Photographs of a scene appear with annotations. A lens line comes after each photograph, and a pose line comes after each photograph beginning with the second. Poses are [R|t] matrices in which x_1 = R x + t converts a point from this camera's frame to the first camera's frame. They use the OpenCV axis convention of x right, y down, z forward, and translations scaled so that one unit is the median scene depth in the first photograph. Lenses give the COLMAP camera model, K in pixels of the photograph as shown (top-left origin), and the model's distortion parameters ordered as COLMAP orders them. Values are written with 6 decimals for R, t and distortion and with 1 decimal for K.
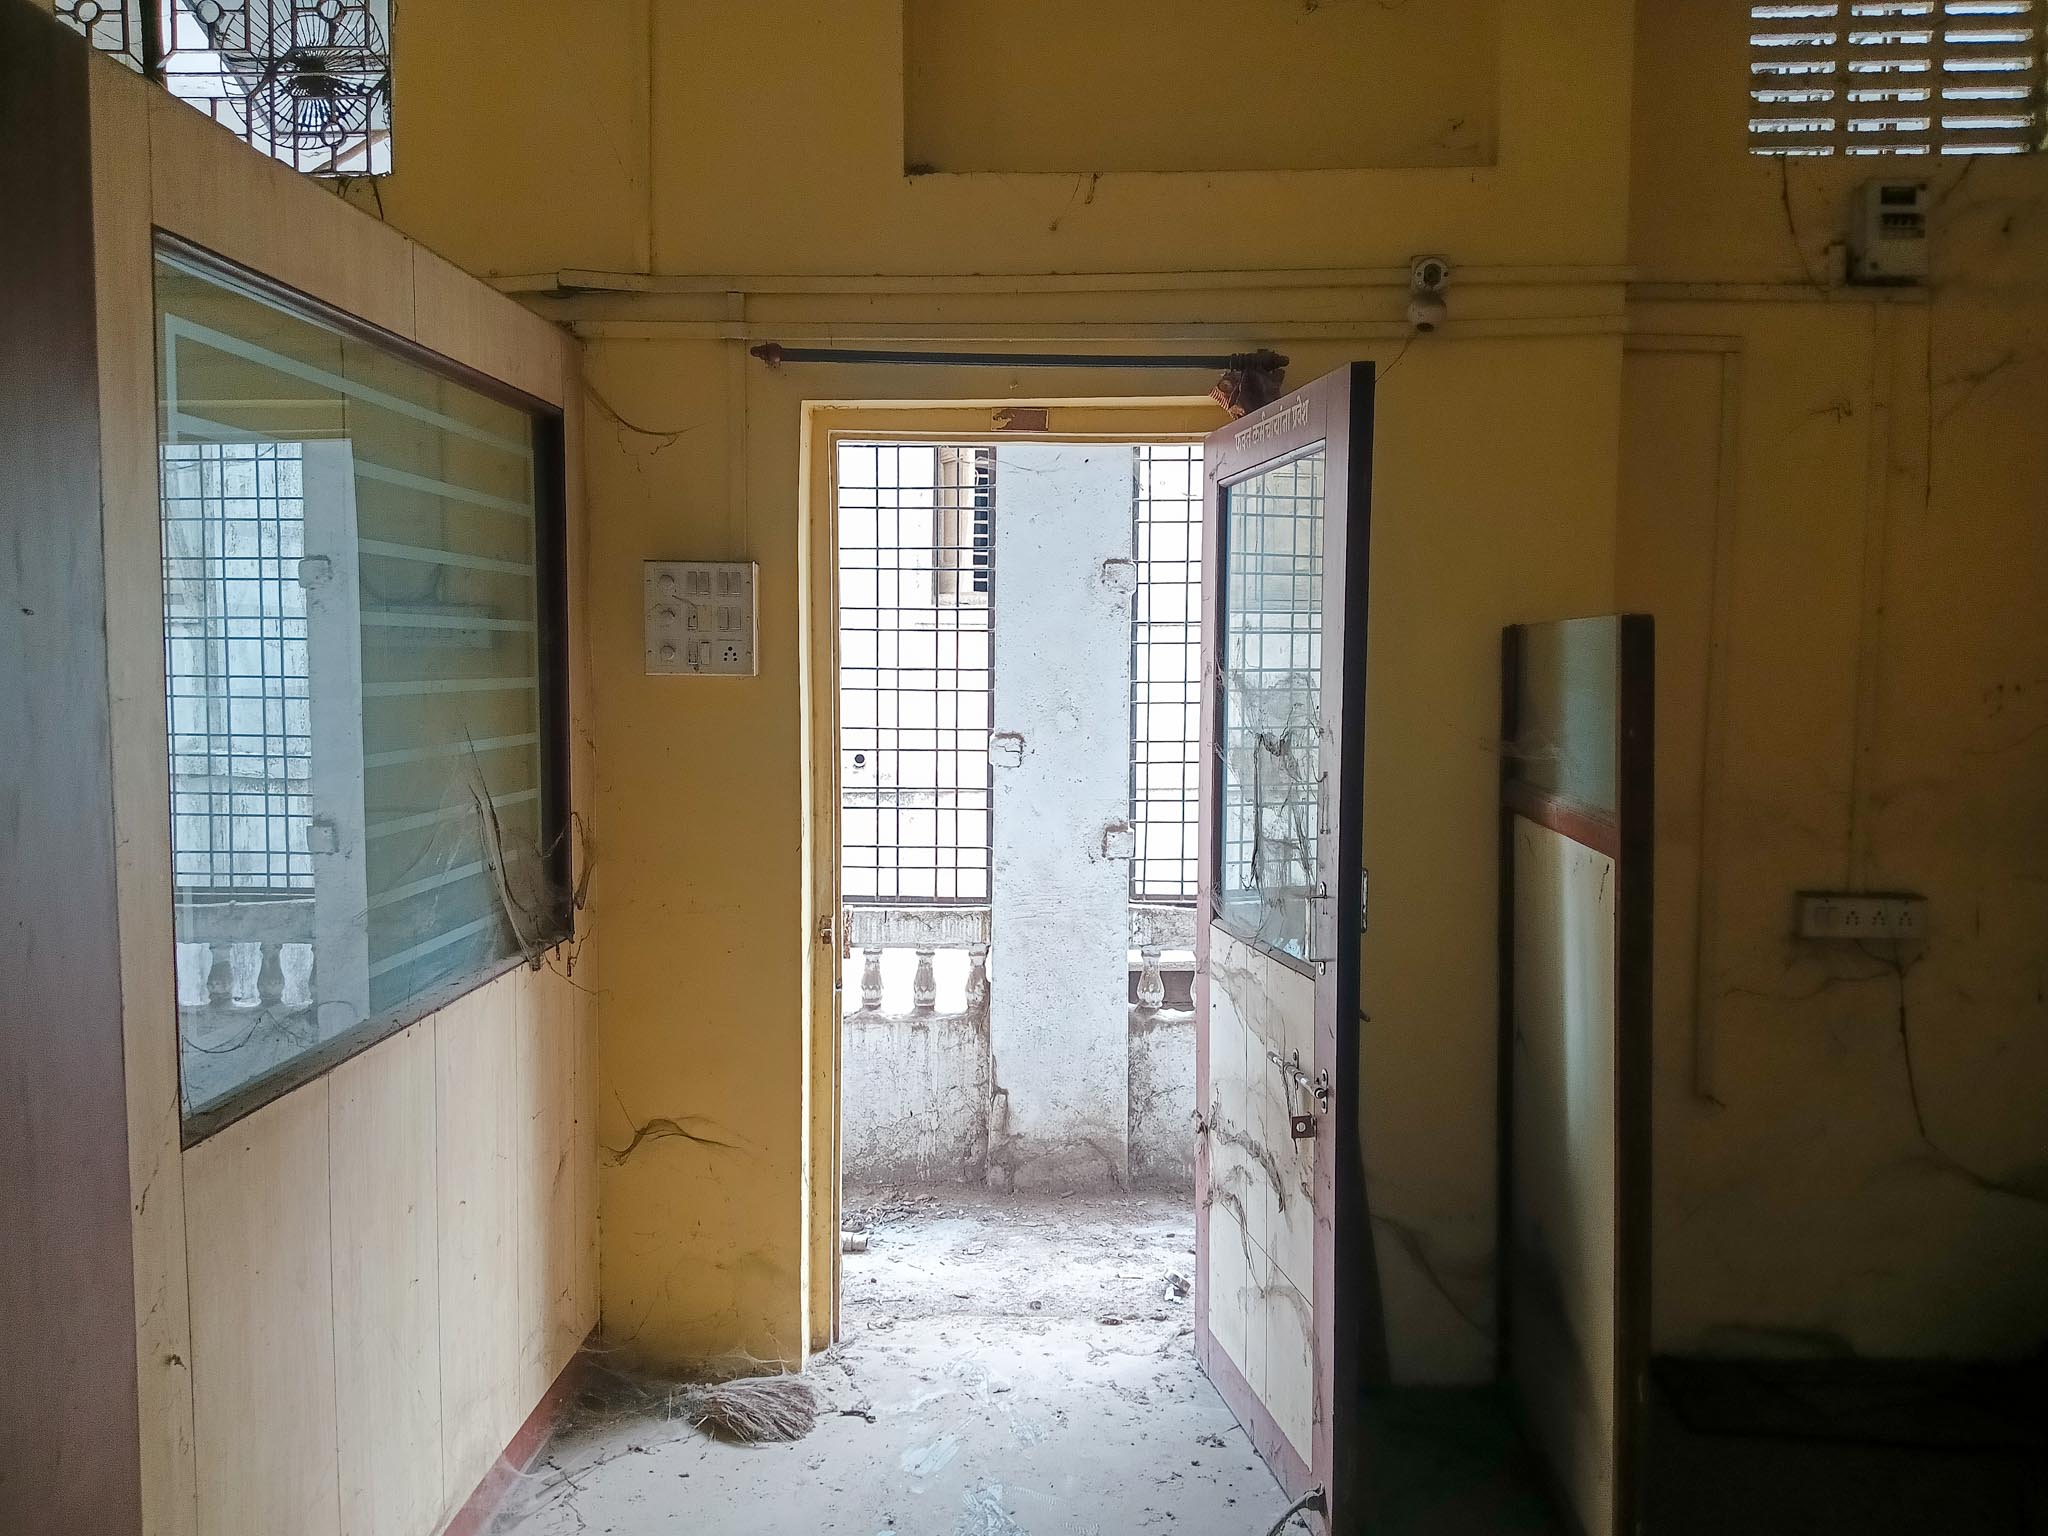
lens RADIAL K [[1636.7, 0, 1086.1], [0, 1636.7, 792.5], [0, 0, 1]] dist [0.008075, 0.000389]
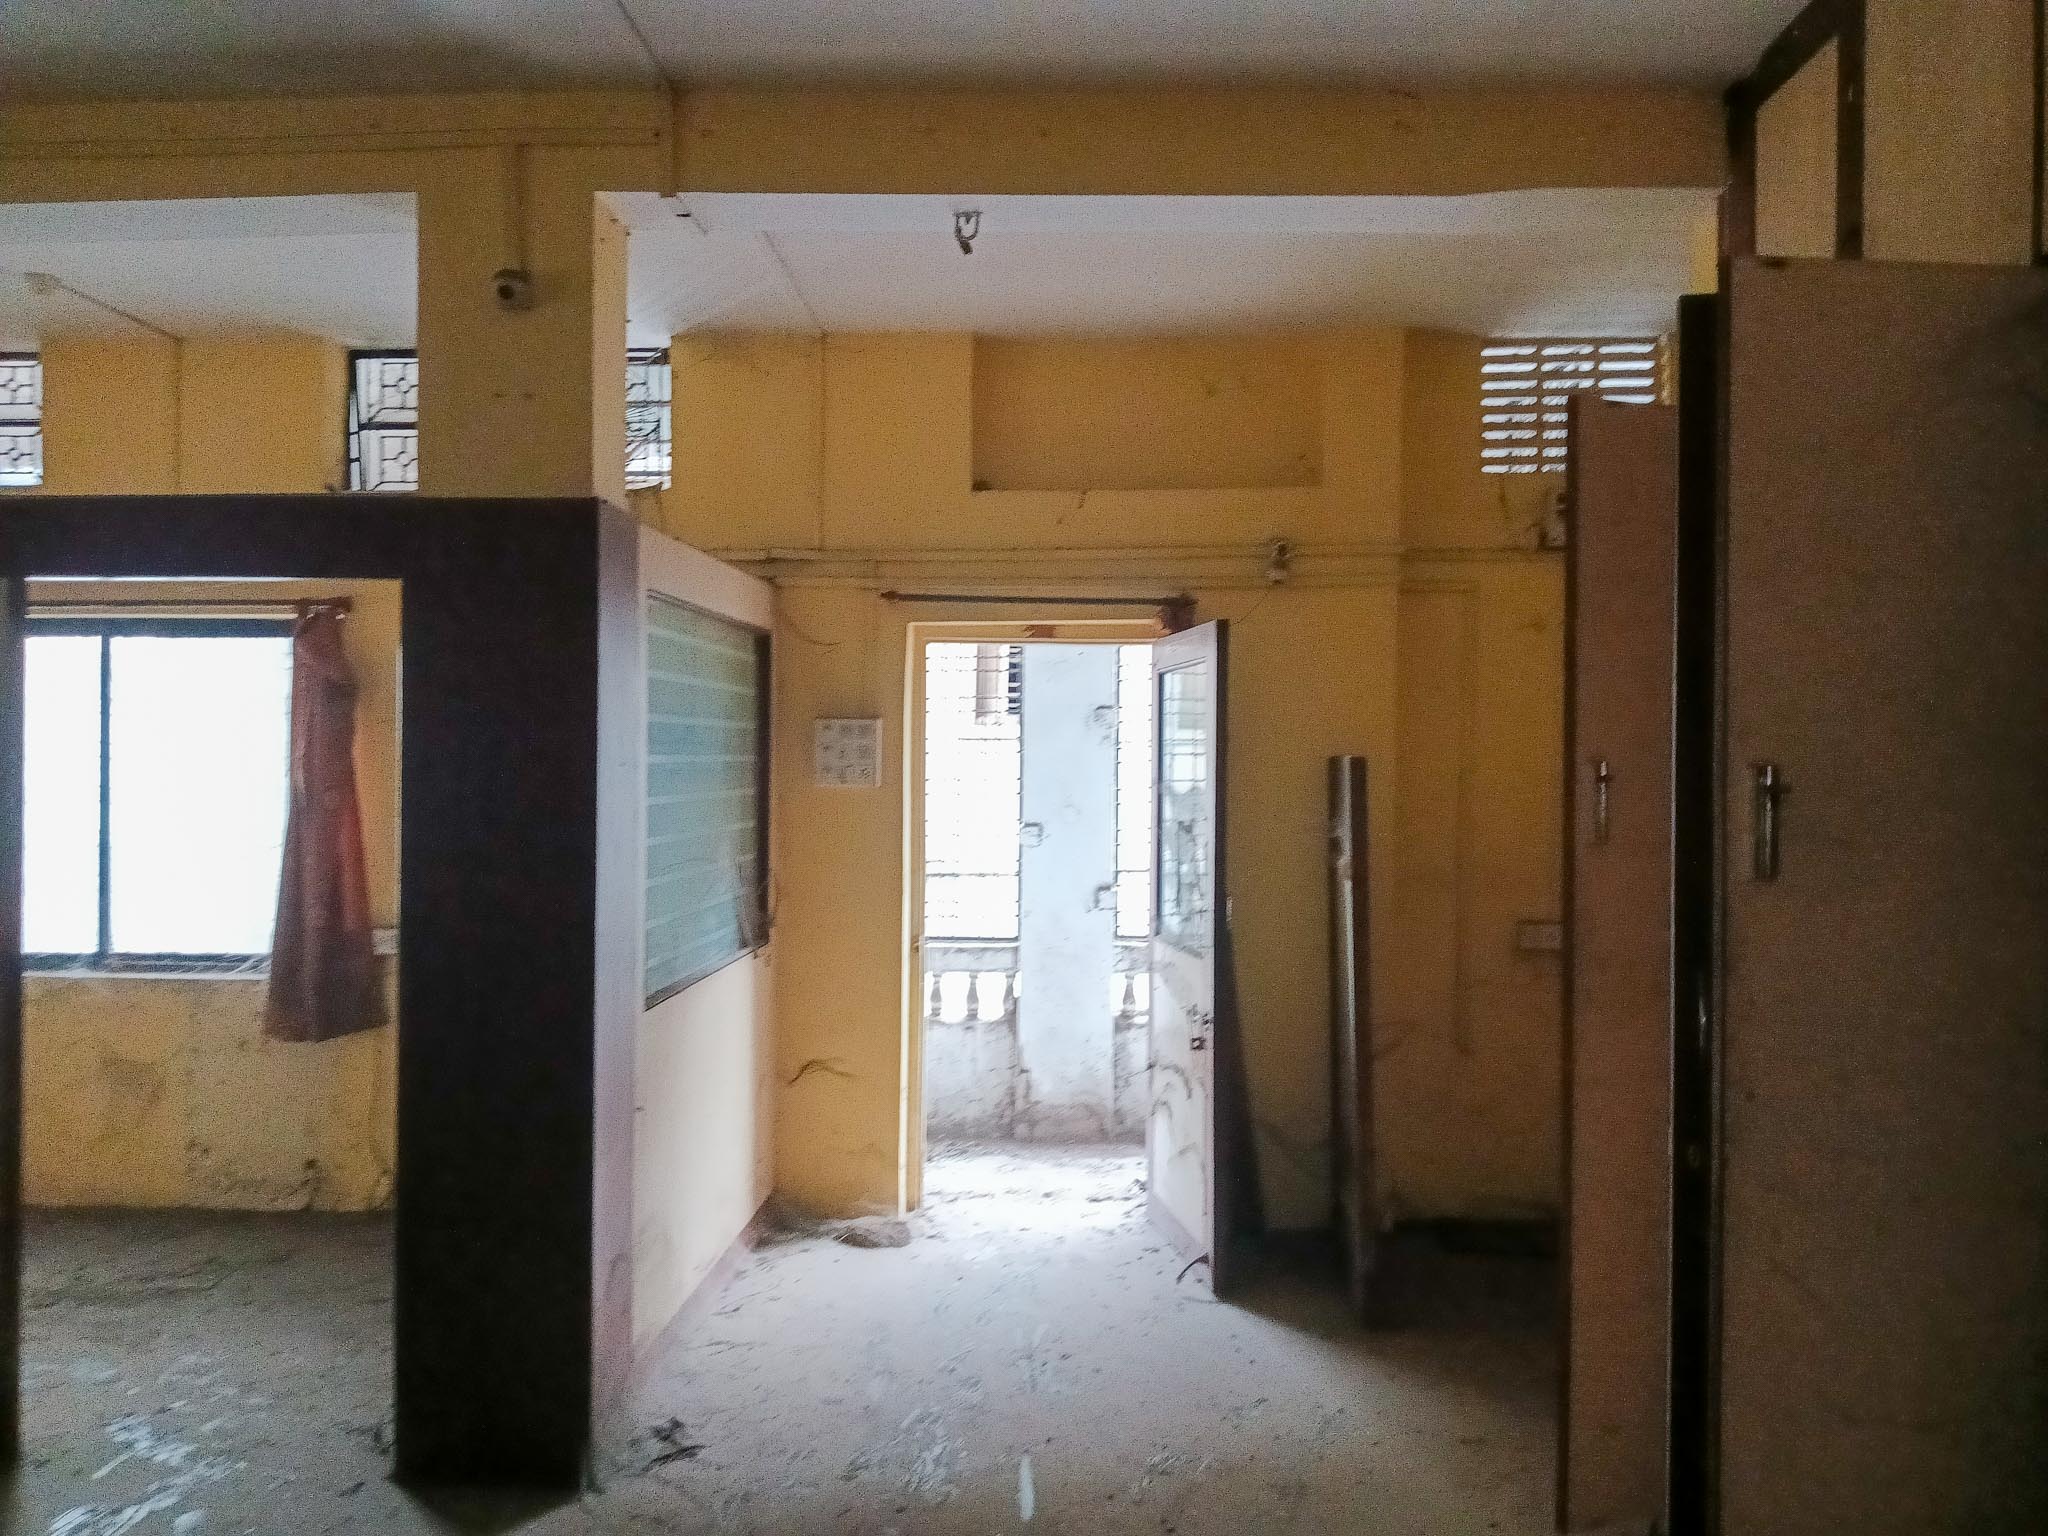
lens RADIAL K [[1625.2, 0, 1024.0], [0, 1625.2, 768.0], [0, 0, 1]] dist [0.008119, 0.001467]
pose [[0.998596, 0.000298, -0.052970, 0.032456], [-0.004329, 0.997097, -0.076013, 0.034857], [0.052794, 0.076135, 0.995699, -0.638378]]
